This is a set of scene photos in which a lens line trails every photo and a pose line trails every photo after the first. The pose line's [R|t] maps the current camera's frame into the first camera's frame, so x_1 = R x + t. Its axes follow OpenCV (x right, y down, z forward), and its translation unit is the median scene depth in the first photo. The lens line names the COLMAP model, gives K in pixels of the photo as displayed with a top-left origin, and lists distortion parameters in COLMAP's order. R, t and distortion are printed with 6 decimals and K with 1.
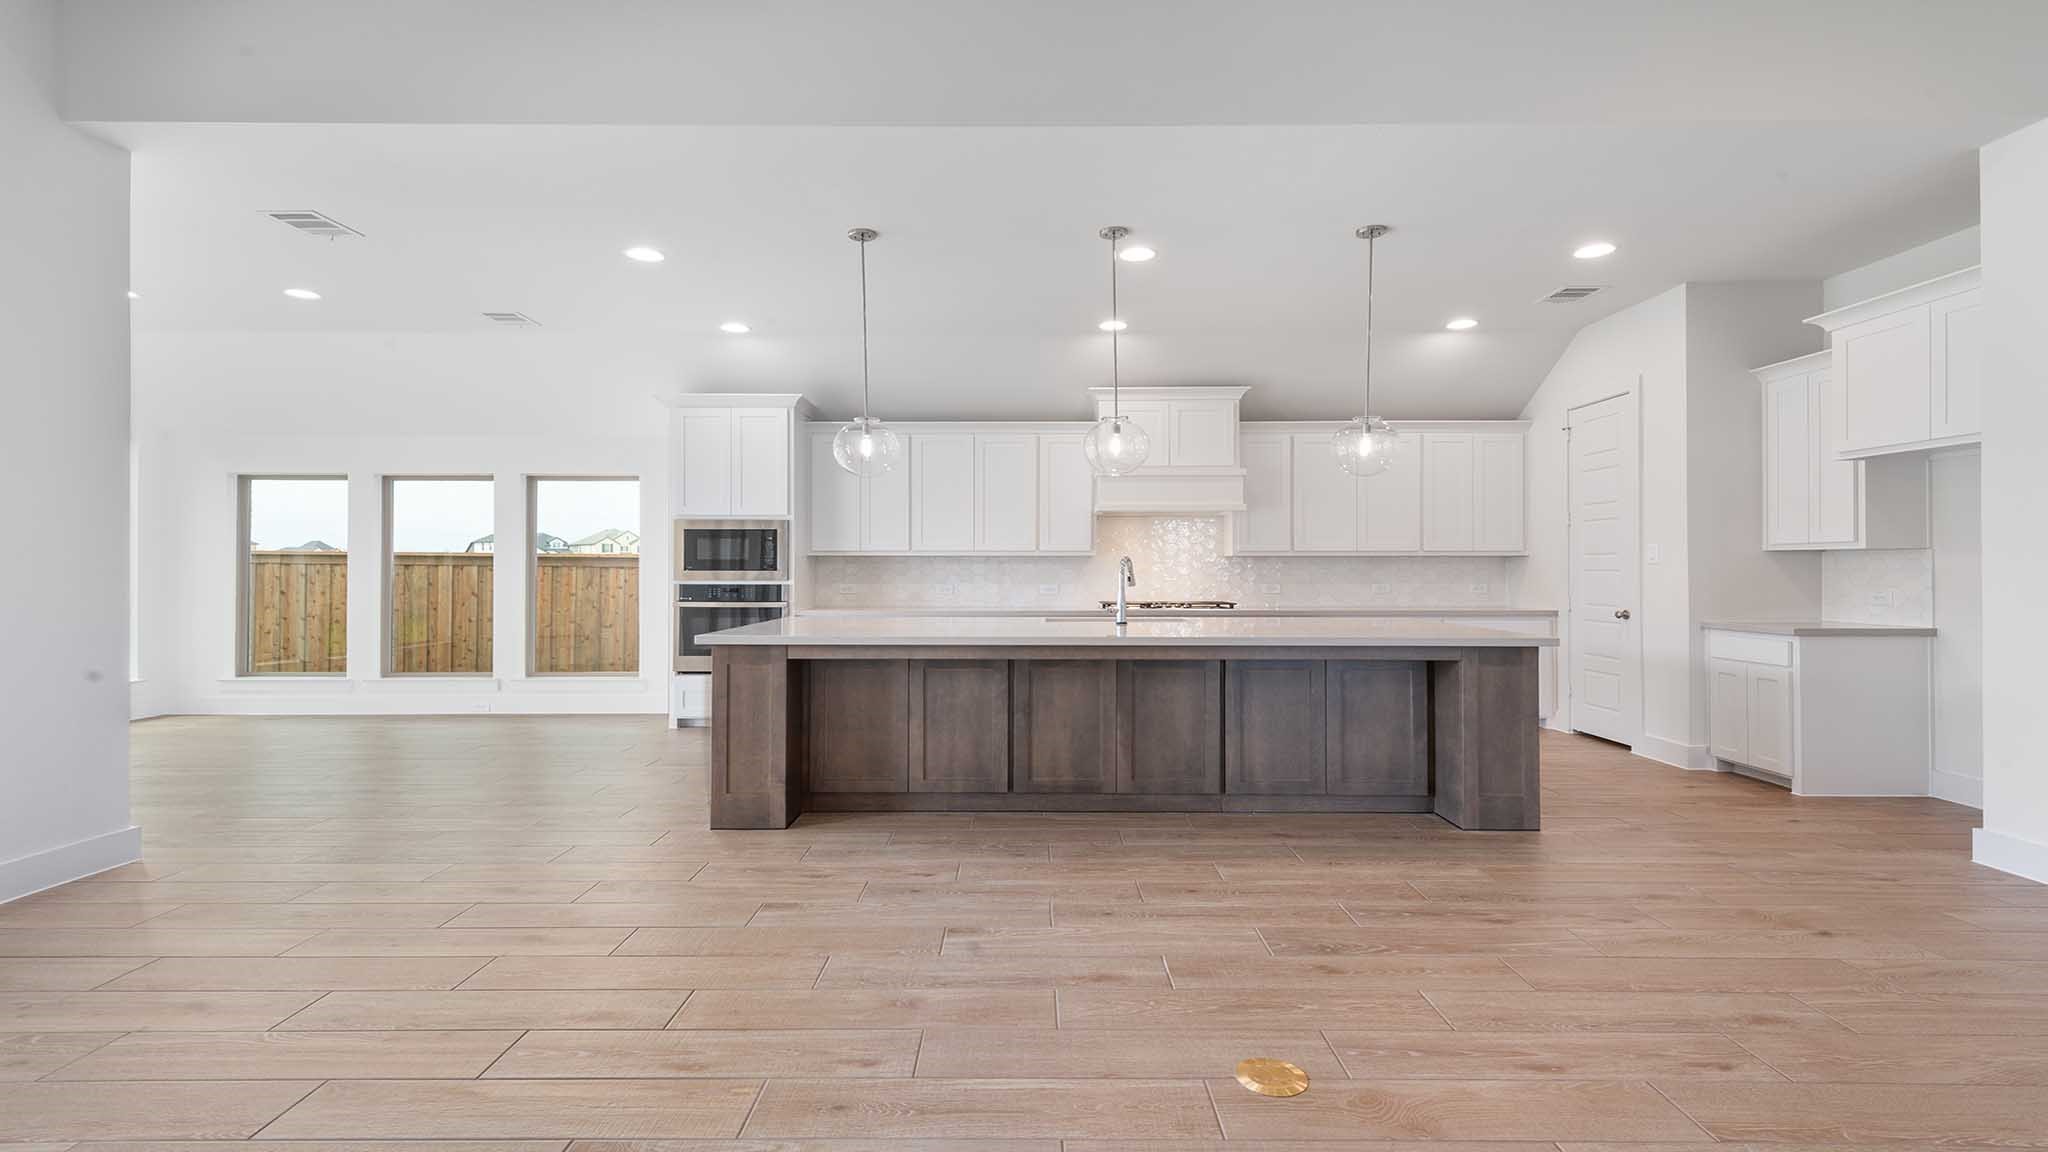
lens RADIAL K [[932.9, 0, 1027.9], [0, 932.9, 558.8], [0, 0, 1]] dist [0.008540, -0.000910]
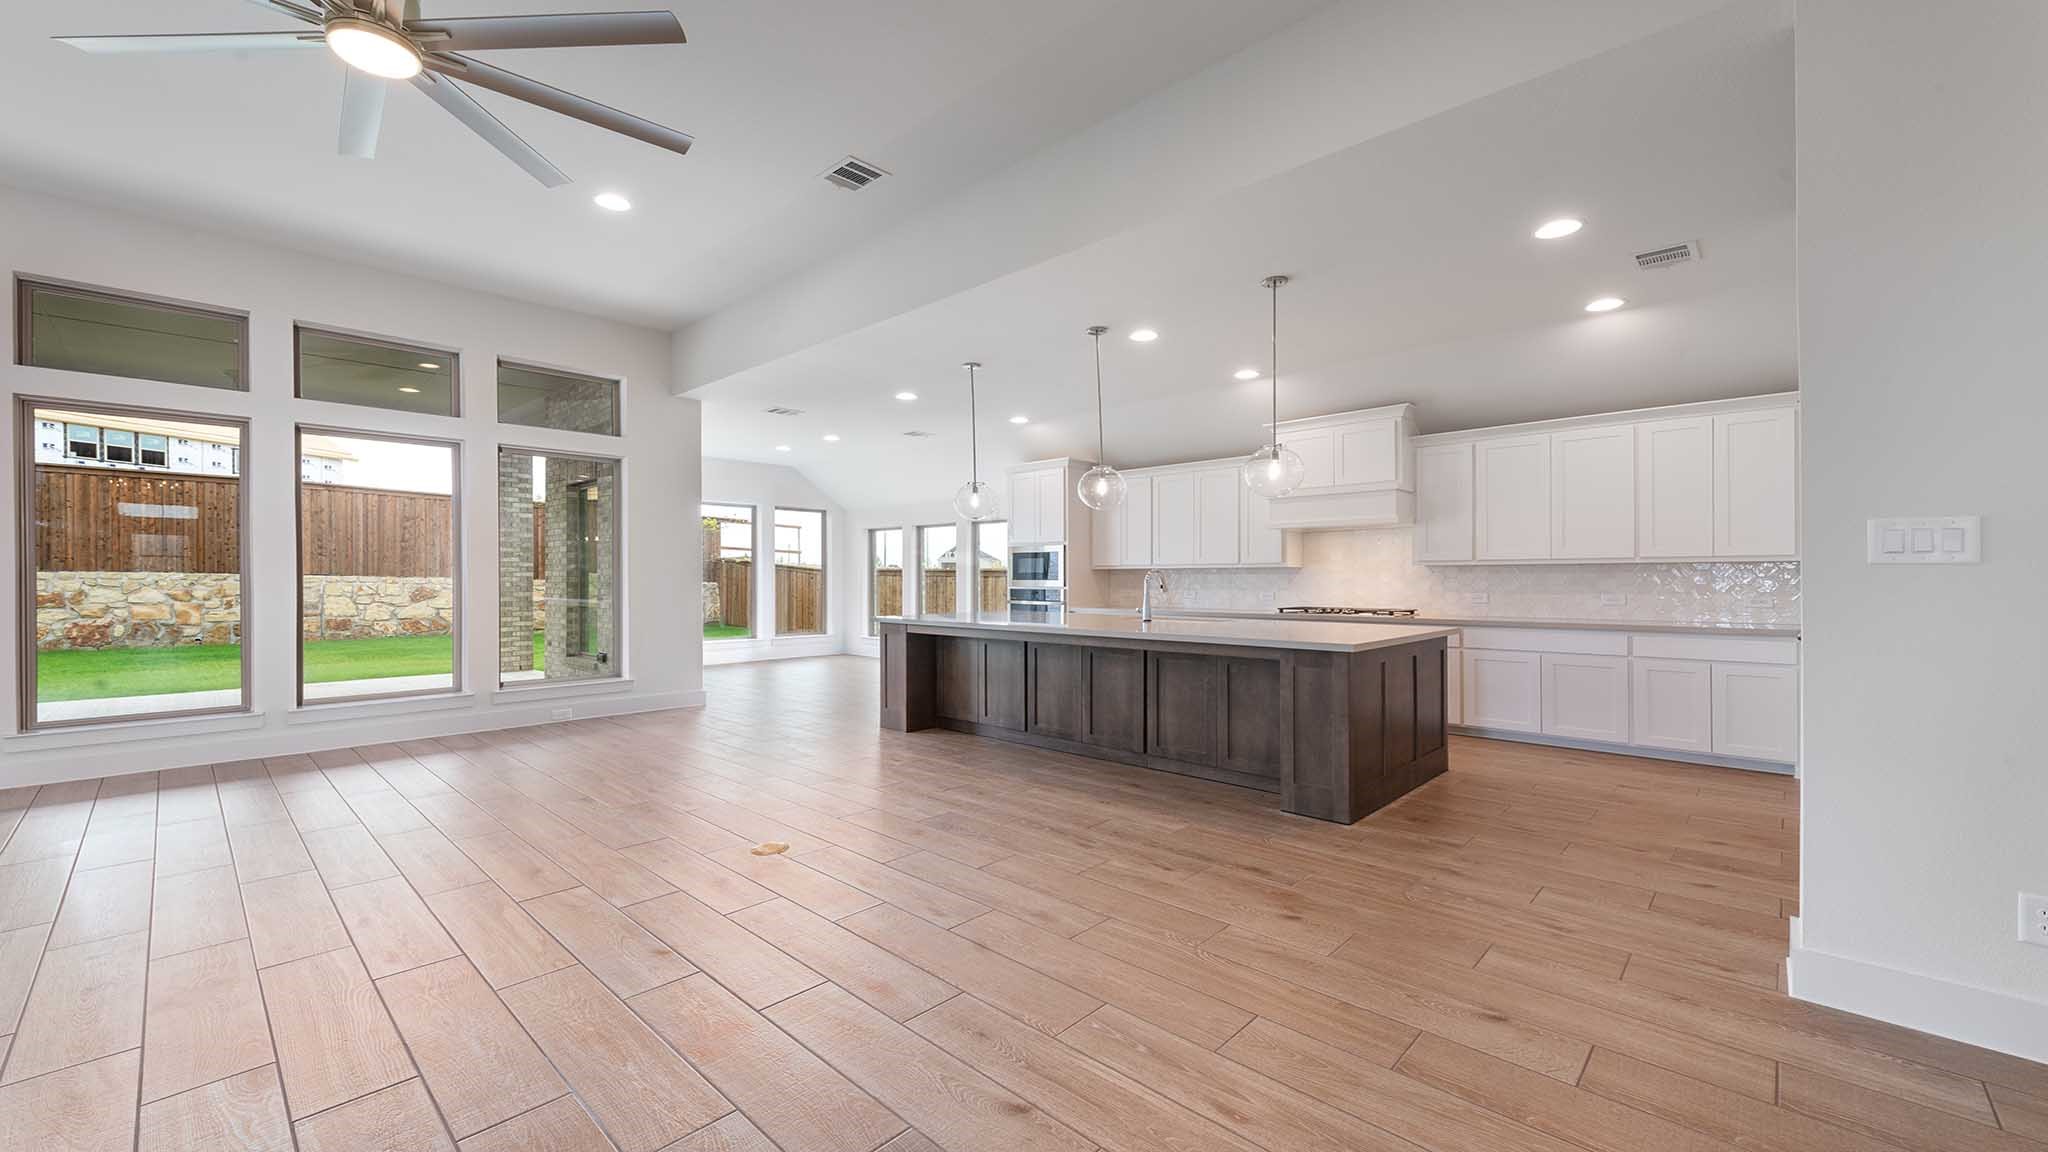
lens RADIAL K [[810.6, 0, 1033.3], [0, 810.6, 567.9], [0, 0, 1]] dist [0.009514, -0.000173]
pose [[0.730903, -0.009655, -0.682413, 0.740975], [0.009244, 0.999948, -0.004247, -0.000743], [0.682418, -0.003204, 0.730955, 0.067621]]
